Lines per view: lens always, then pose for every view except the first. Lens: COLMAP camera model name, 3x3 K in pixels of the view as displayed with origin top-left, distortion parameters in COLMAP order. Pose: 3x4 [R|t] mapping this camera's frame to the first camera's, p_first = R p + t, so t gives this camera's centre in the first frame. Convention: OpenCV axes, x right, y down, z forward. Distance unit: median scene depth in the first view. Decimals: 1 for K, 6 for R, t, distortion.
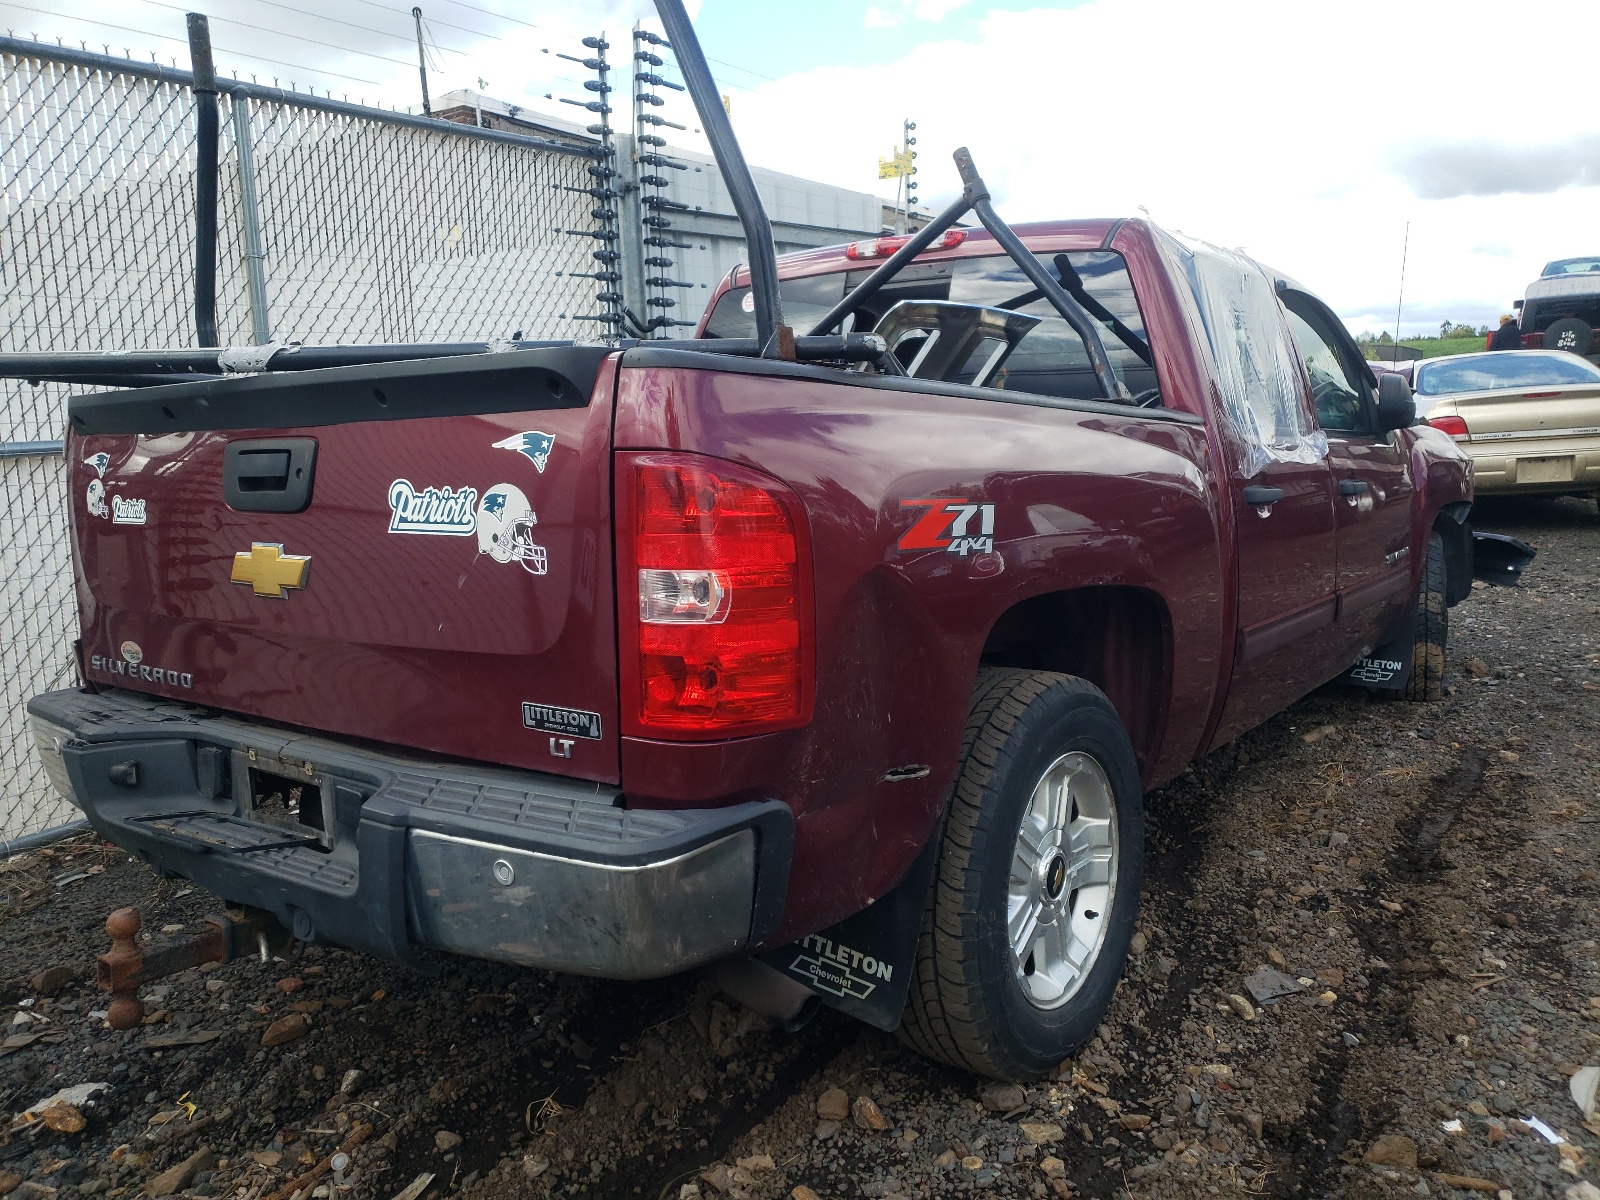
lens RADIAL K [[1215.7, 0, 769.0], [0, 1215.7, 632.8], [0, 0, 1]] dist [0.069690, -0.101108]
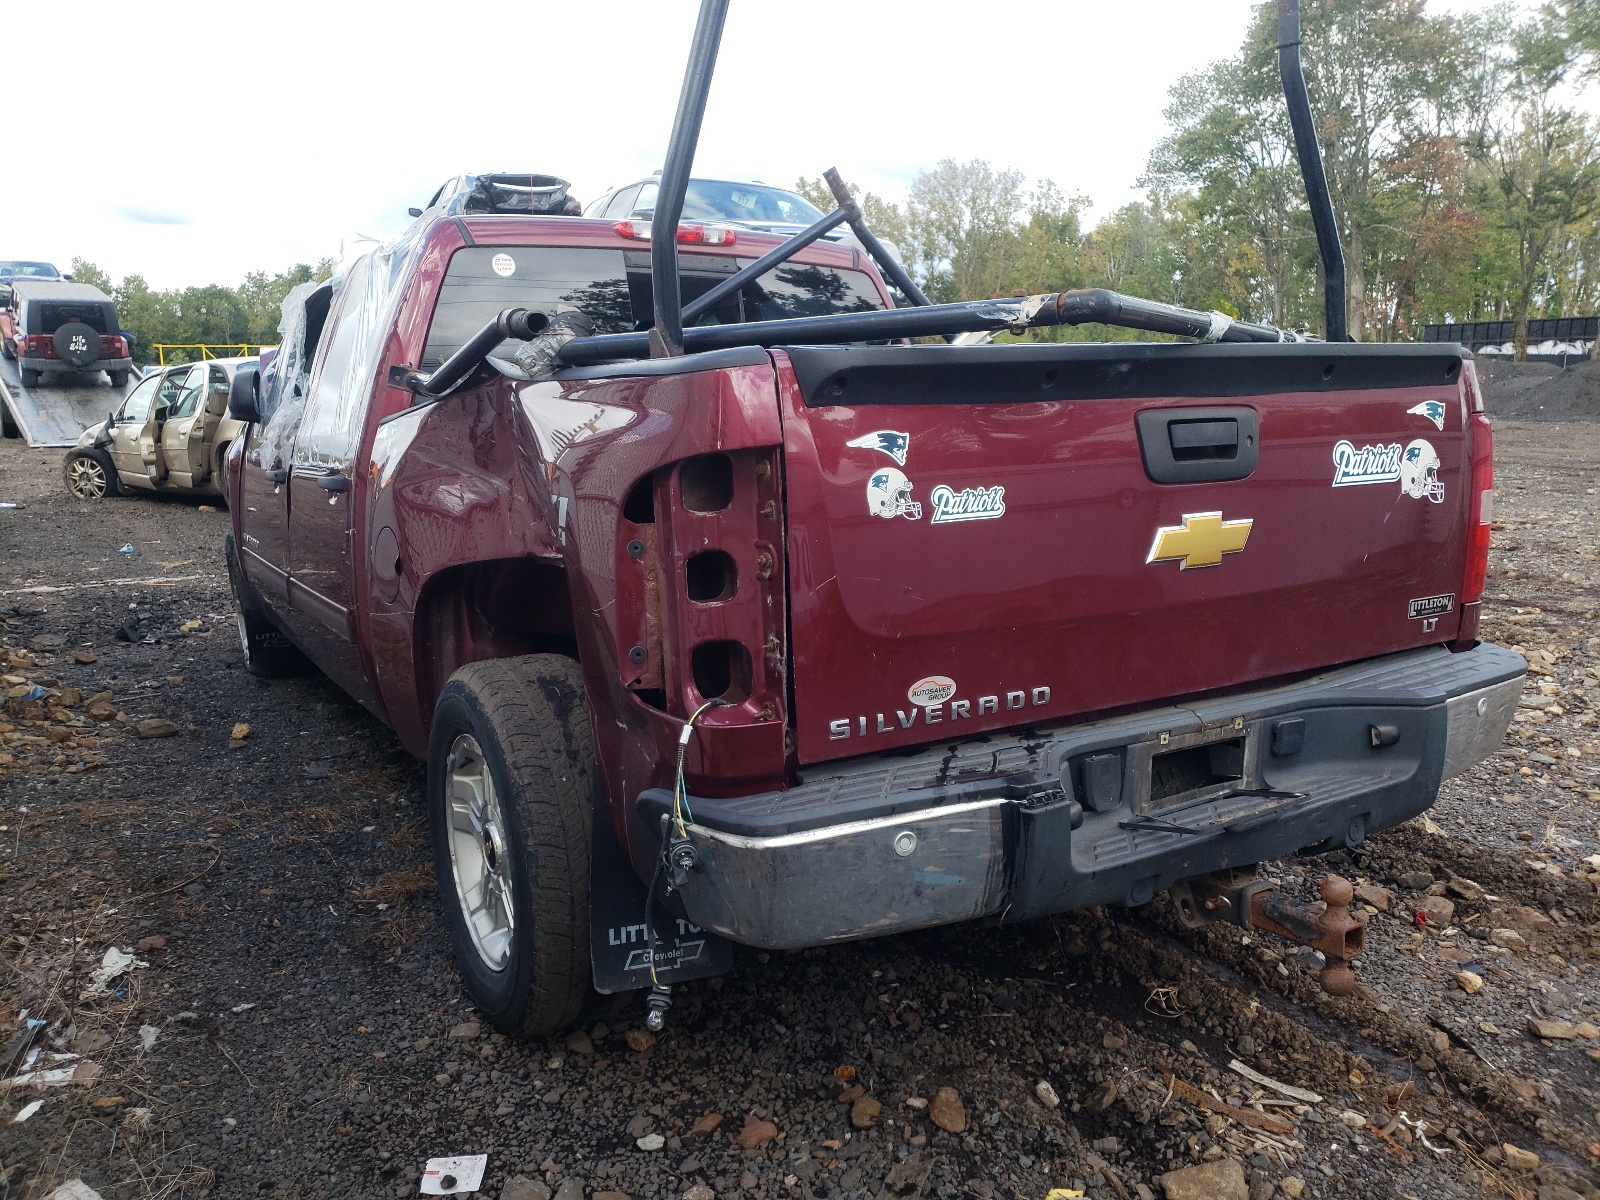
lens RADIAL K [[1215.7, 0, 769.0], [0, 1215.7, 632.8], [0, 0, 1]] dist [0.069690, -0.101108]
pose [[0.399652, -0.154468, 0.903558, -1.601647], [0.155479, 0.982840, 0.099252, -0.143435], [-0.903385, 0.100818, 0.416811, 0.995896]]
